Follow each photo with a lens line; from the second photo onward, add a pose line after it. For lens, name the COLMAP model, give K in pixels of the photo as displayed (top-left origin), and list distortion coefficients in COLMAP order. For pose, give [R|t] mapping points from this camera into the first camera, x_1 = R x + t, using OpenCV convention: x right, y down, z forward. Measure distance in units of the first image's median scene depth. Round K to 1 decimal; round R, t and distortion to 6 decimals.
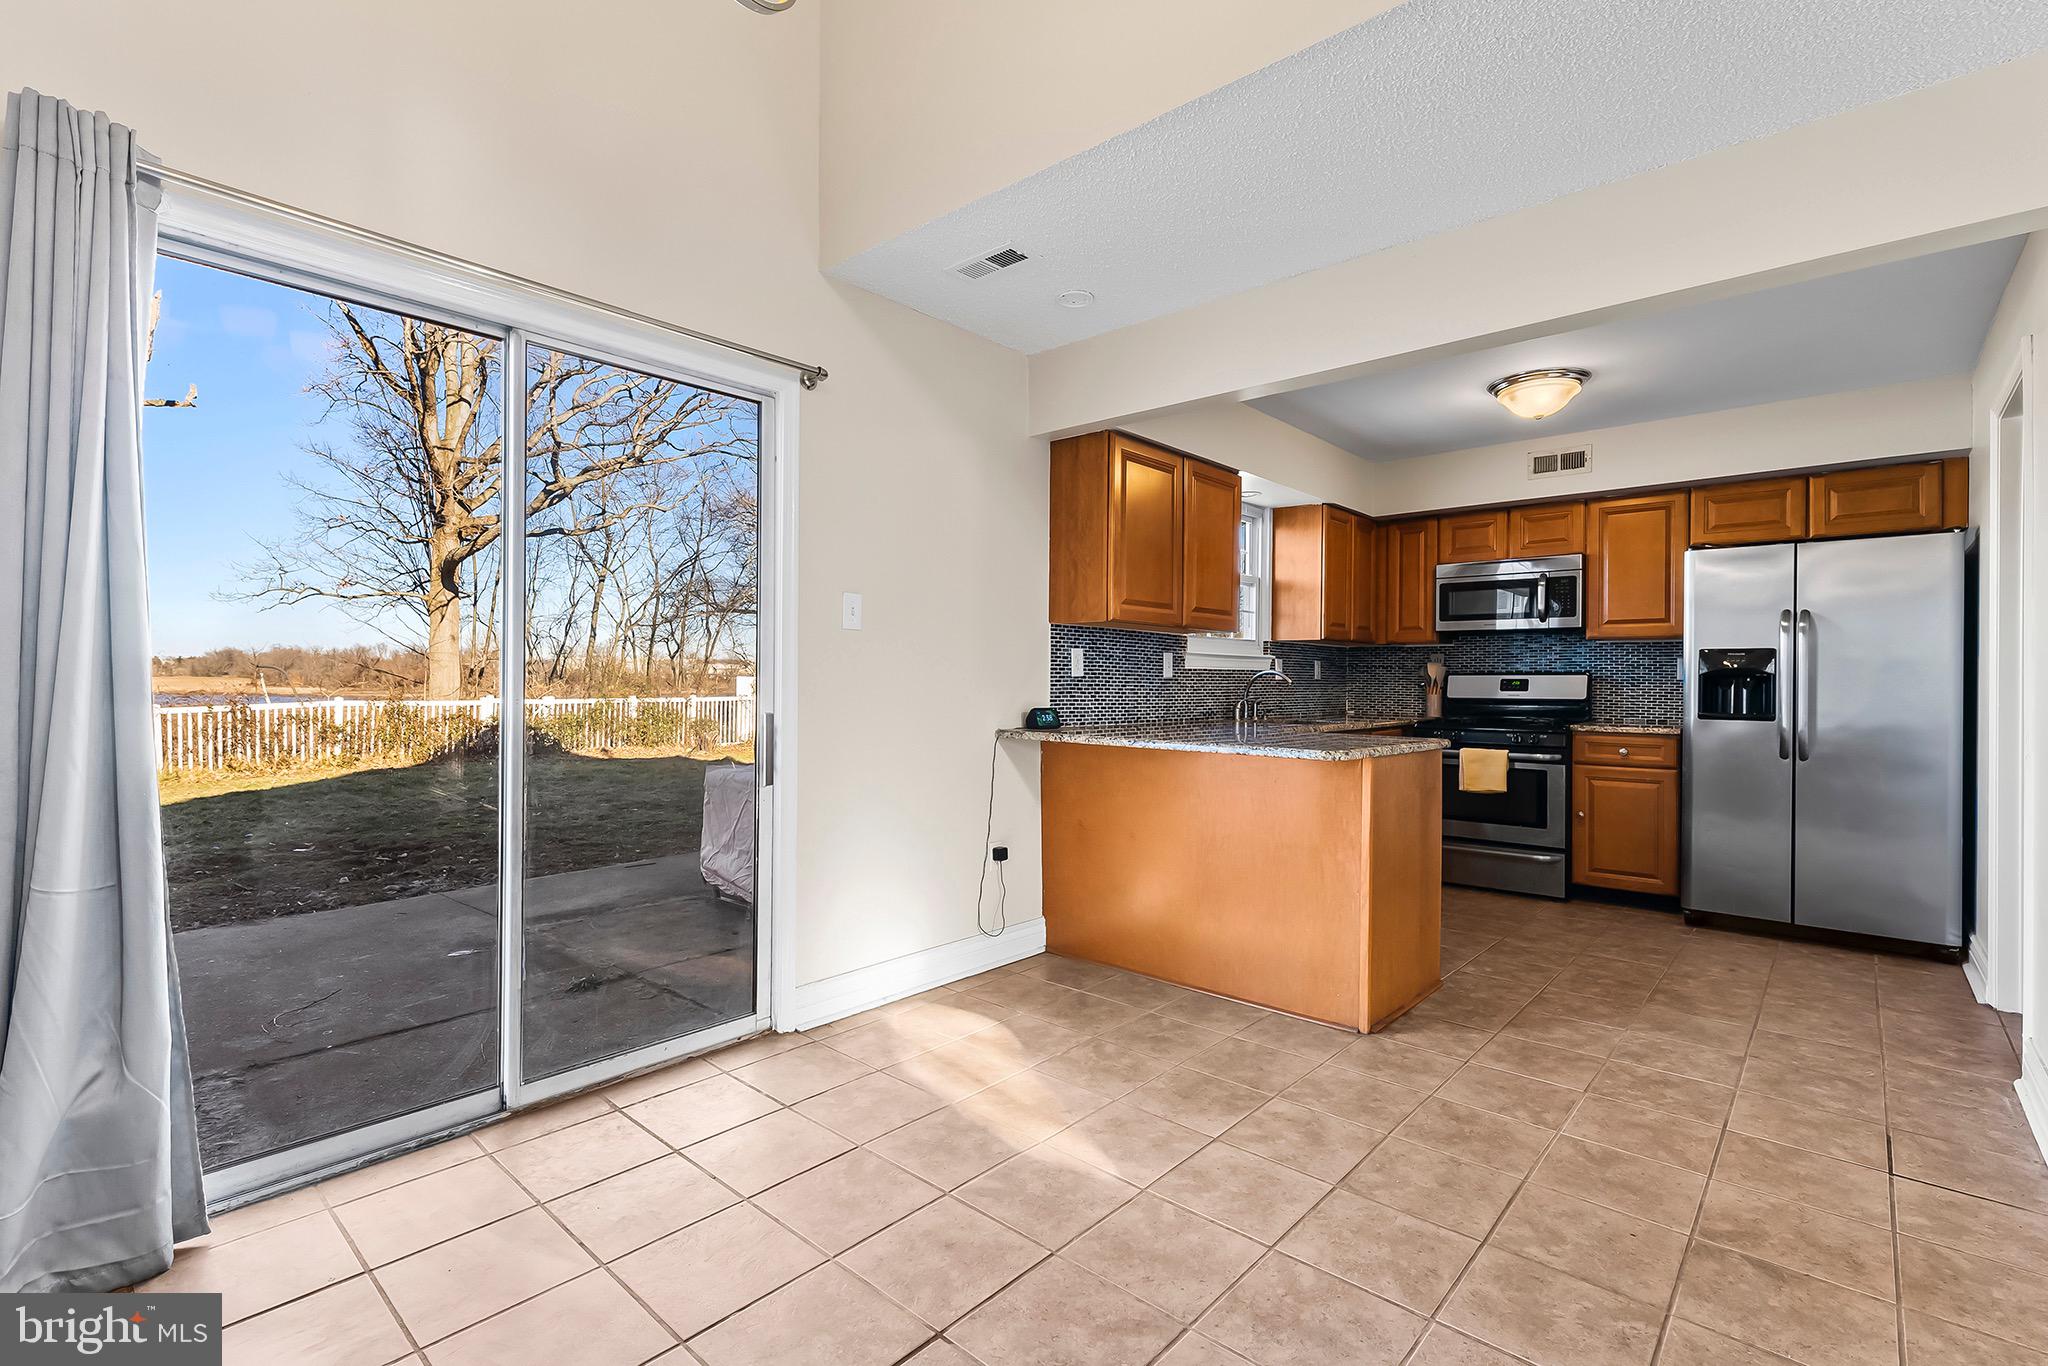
lens RADIAL K [[925.9, 0, 1022.9], [0, 925.9, 679.6], [0, 0, 1]] dist [0.001358, 0.000213]
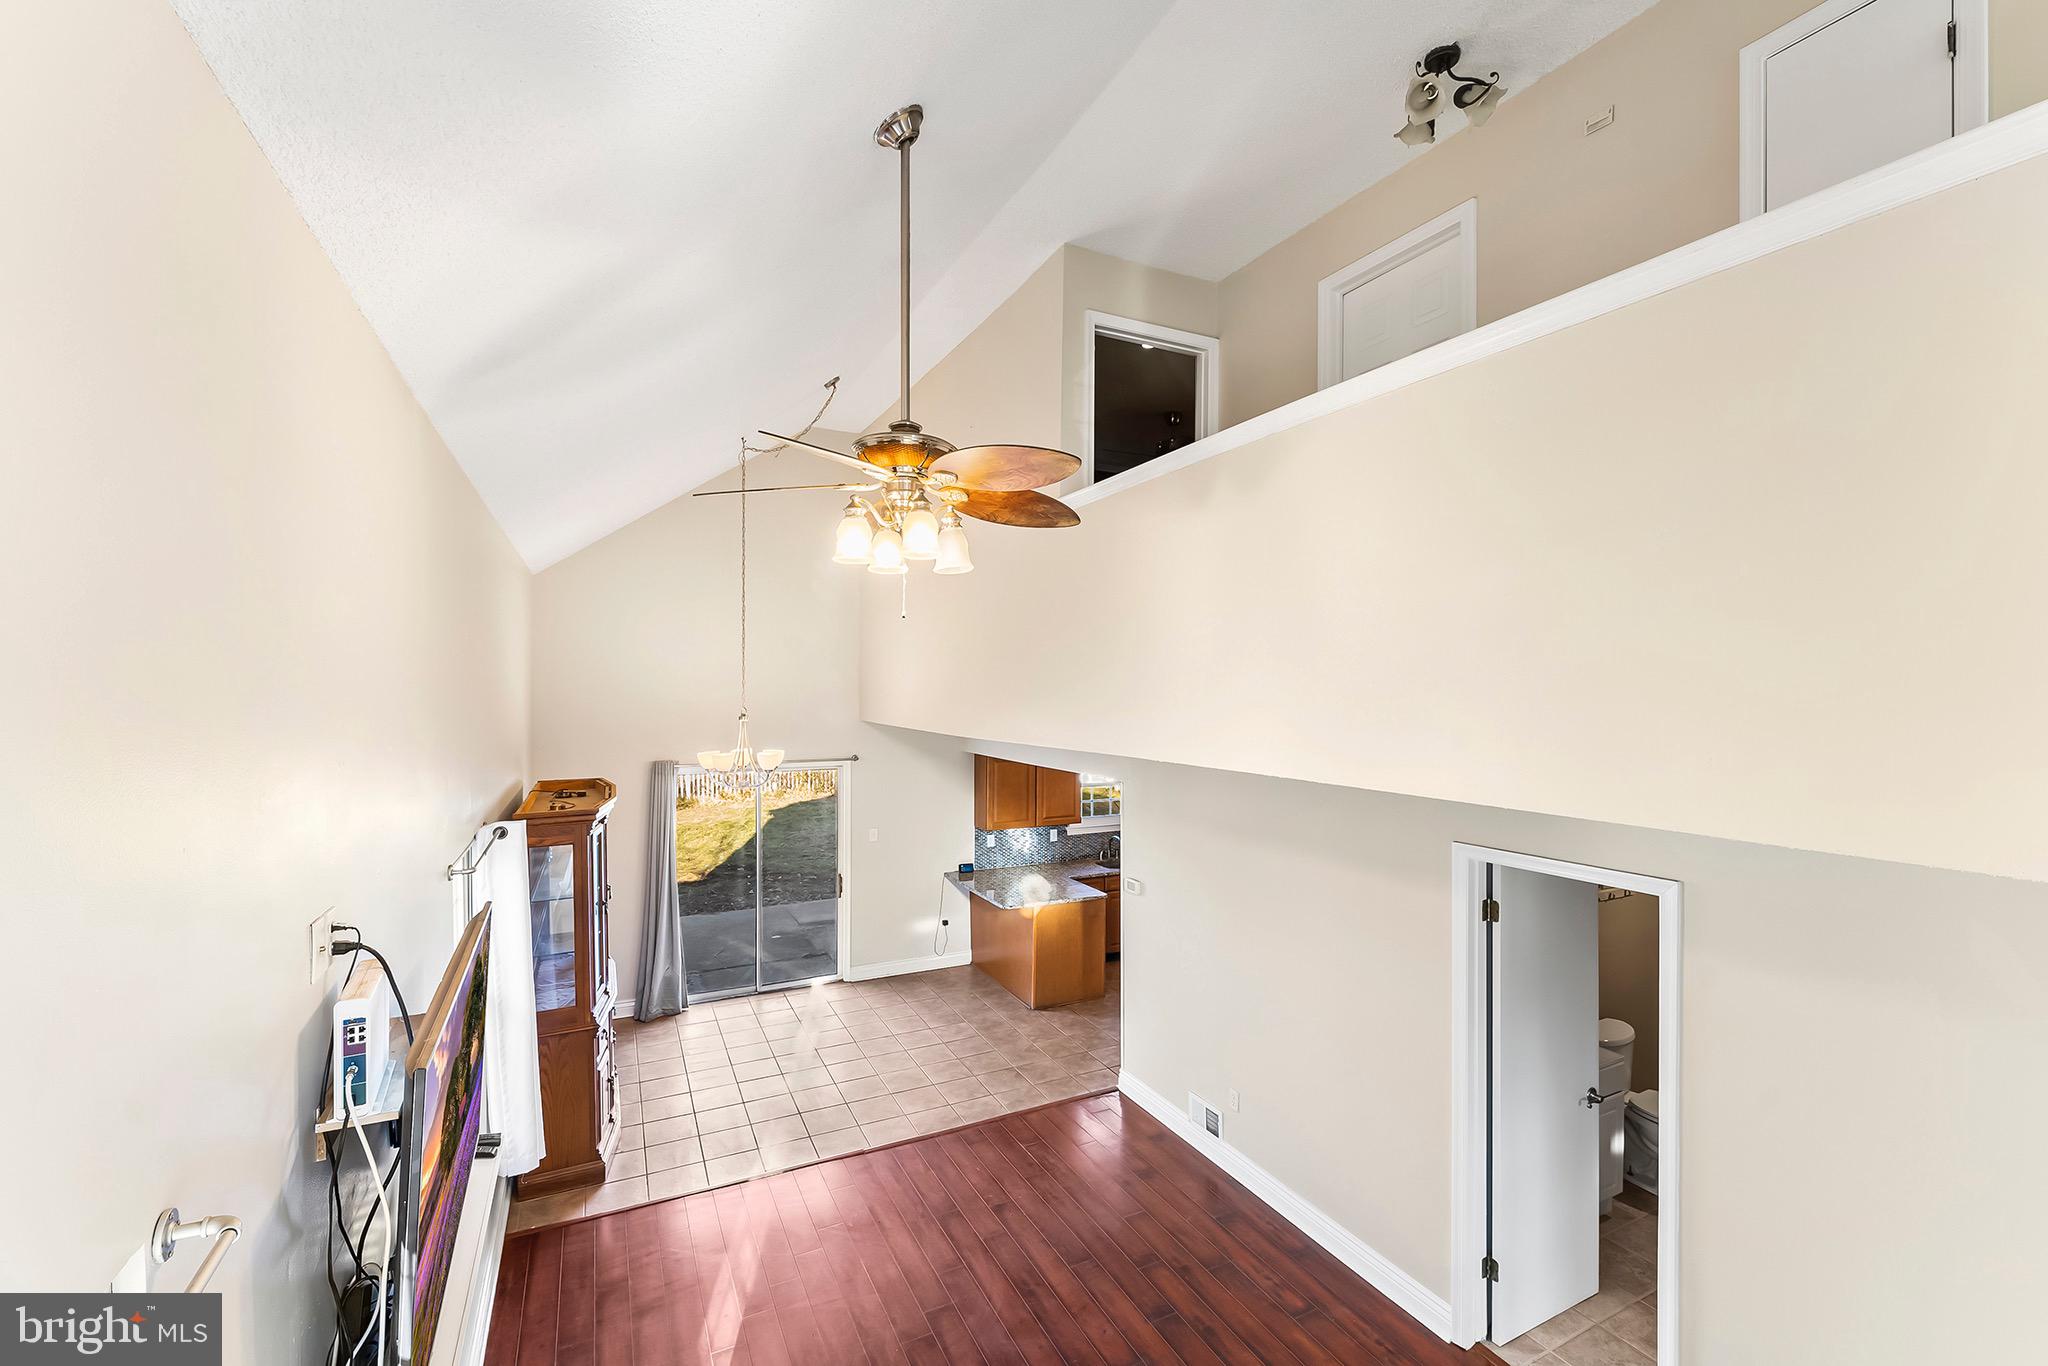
lens RADIAL K [[856.7, 0, 1024.0], [0, 856.7, 683.0], [0, 0, 1]] dist [0.000099, 0.000033]
pose [[0.928381, -0.004185, -0.371607, 0.863198], [0.003100, 0.999989, -0.003519, -0.374801], [0.371617, 0.002115, 0.928384, -0.889634]]
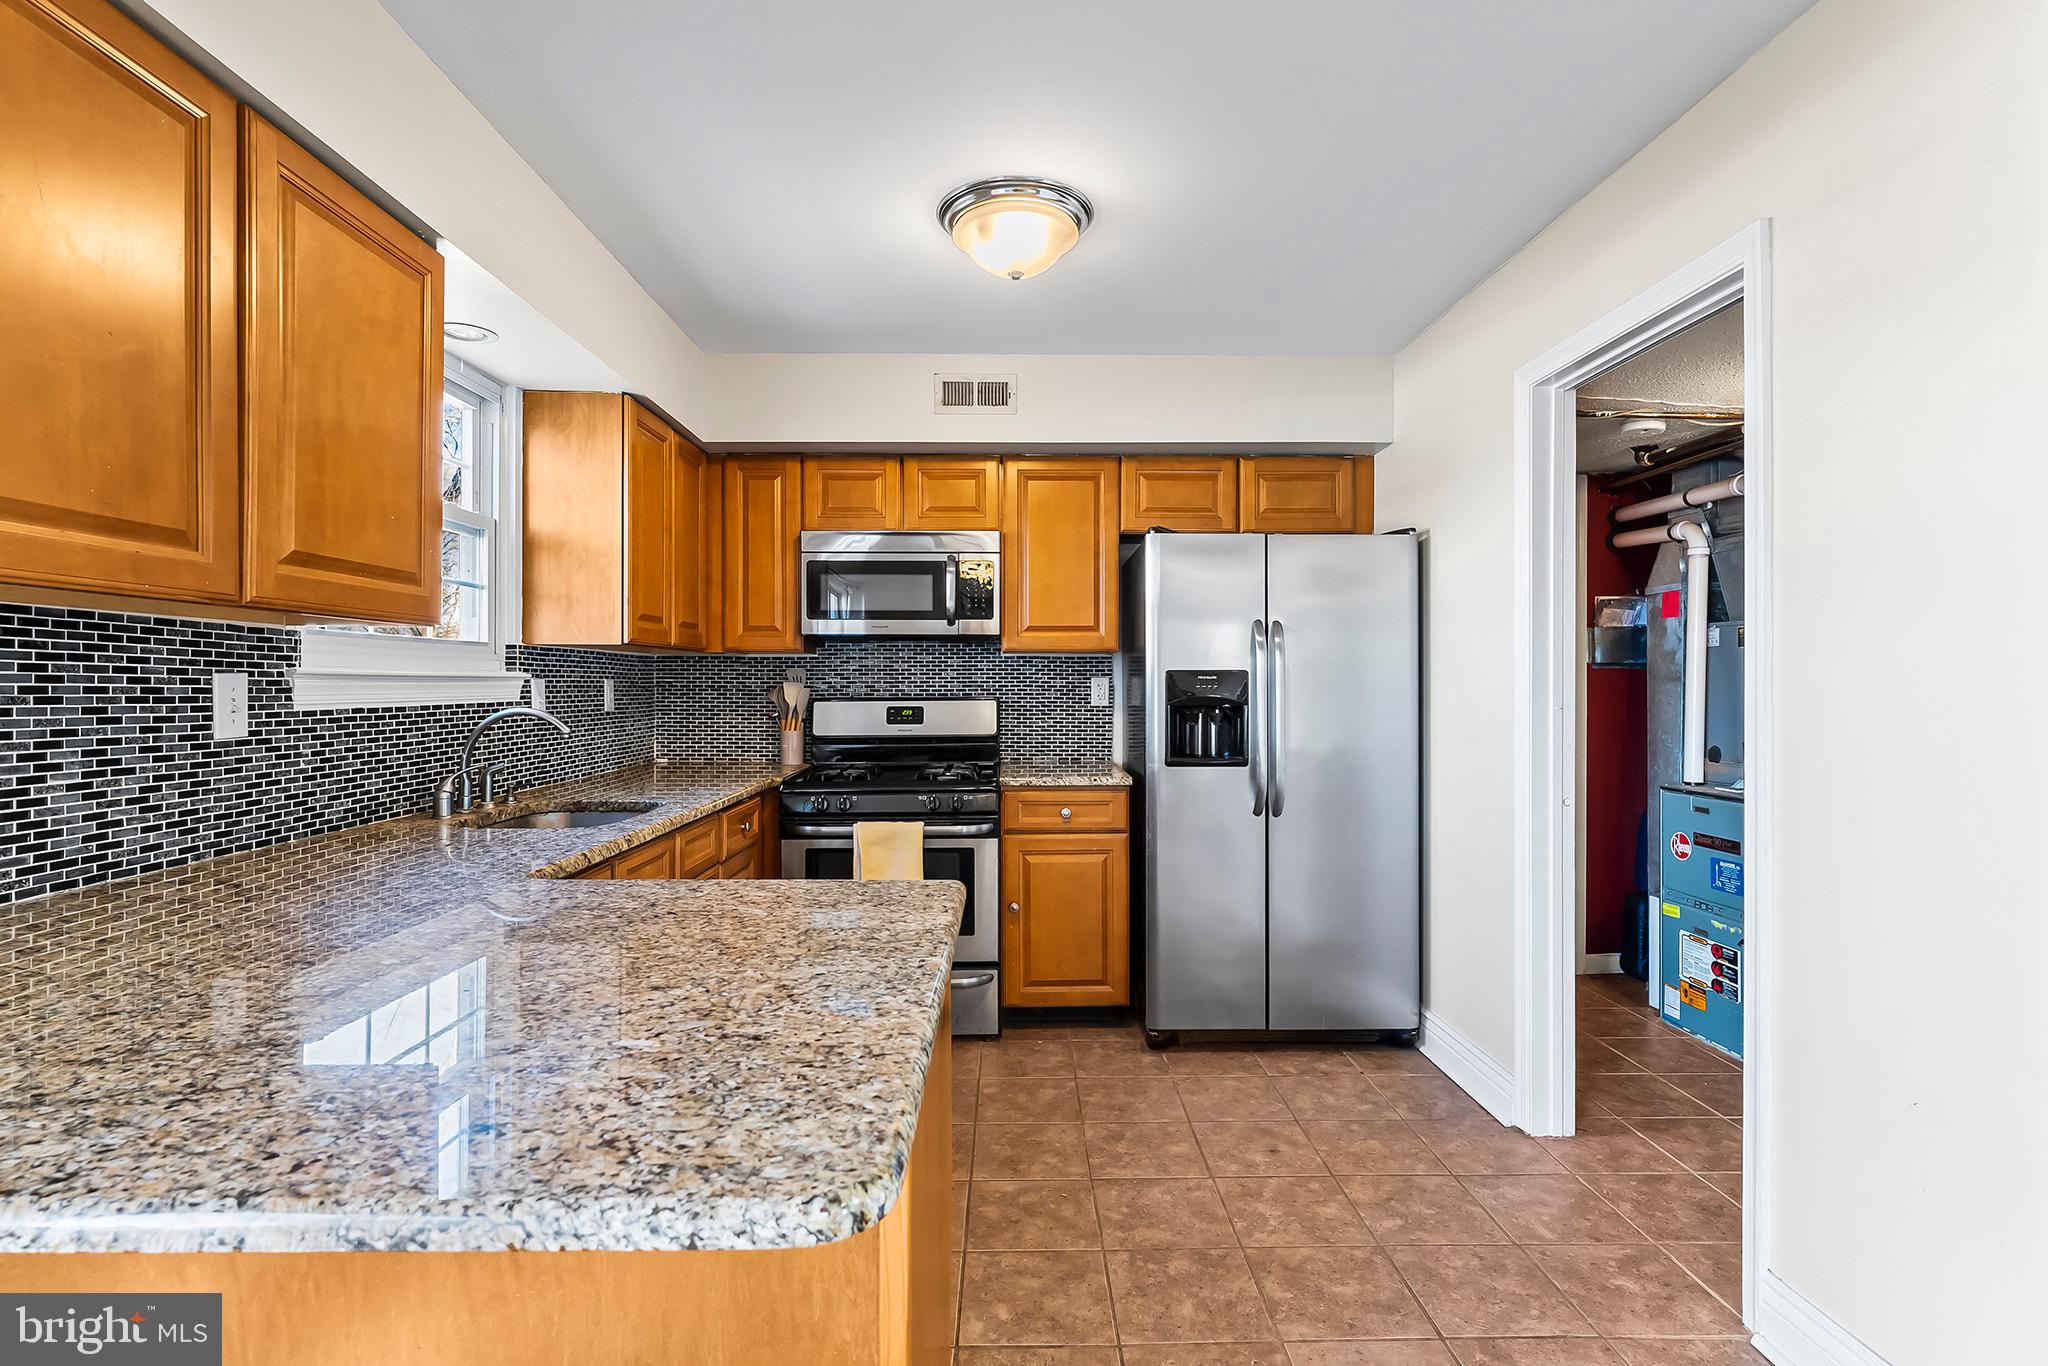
lens RADIAL K [[961.0, 0, 1024.0], [0, 961.0, 683.0], [0, 0, 1]] dist [-0.000348, 0.000179]
pose [[0.732131, -0.007819, 0.681119, 0.132298], [0.005835, 0.999969, 0.005208, -0.026468], [-0.681138, 0.000161, 0.732155, 0.510985]]
